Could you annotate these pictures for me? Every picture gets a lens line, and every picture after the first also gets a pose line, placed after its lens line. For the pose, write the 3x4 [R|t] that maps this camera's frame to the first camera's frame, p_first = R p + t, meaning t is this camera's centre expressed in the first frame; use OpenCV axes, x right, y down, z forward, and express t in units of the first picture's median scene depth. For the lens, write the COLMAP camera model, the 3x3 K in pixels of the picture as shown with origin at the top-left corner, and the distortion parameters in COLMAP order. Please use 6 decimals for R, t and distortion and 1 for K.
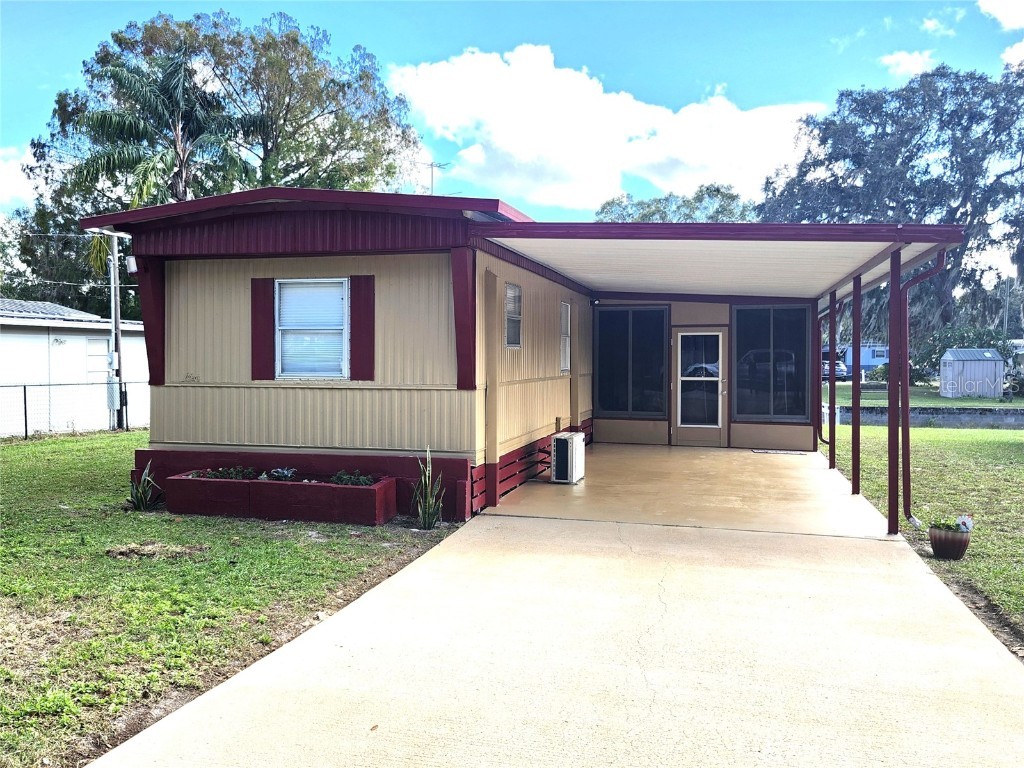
lens RADIAL K [[930.0, 0, 479.2], [0, 930.0, 379.4], [0, 0, 1]] dist [0.101401, -0.152031]
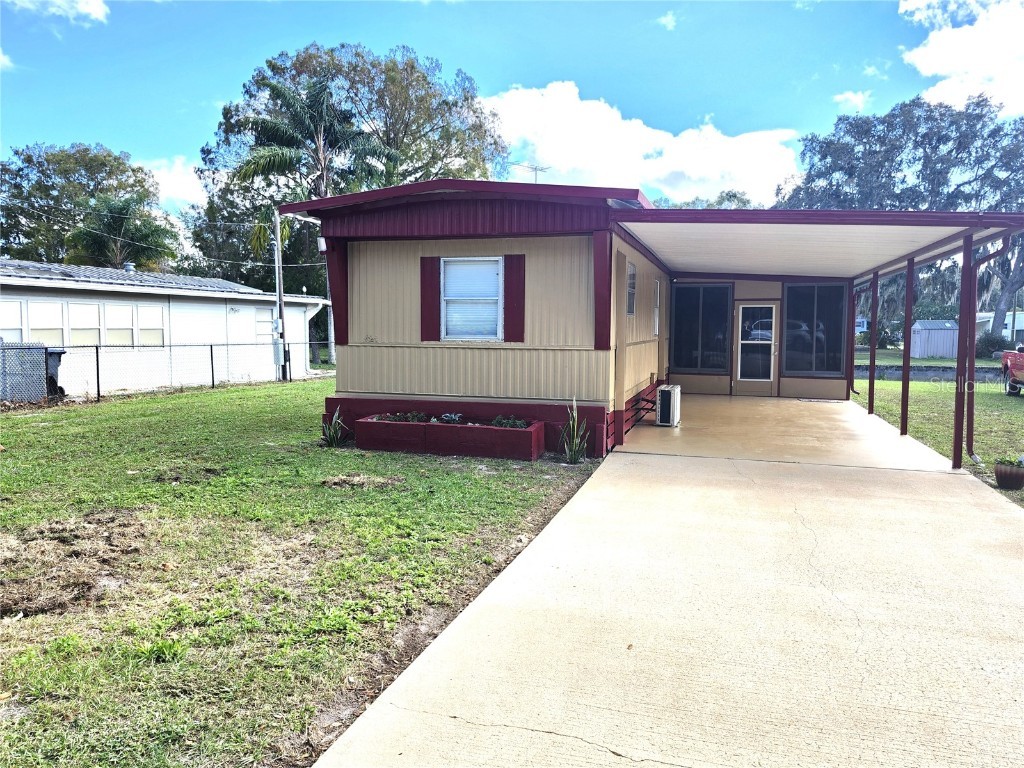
lens RADIAL K [[686.7, 0, 512.0], [0, 686.7, 384.0], [0, 0, 1]] dist [0.060597, -0.057523]
pose [[0.999754, 0.003874, 0.021846, -0.129669], [-0.005139, 0.998295, 0.058148, 0.003413], [-0.021584, -0.058246, 0.998069, 0.089712]]
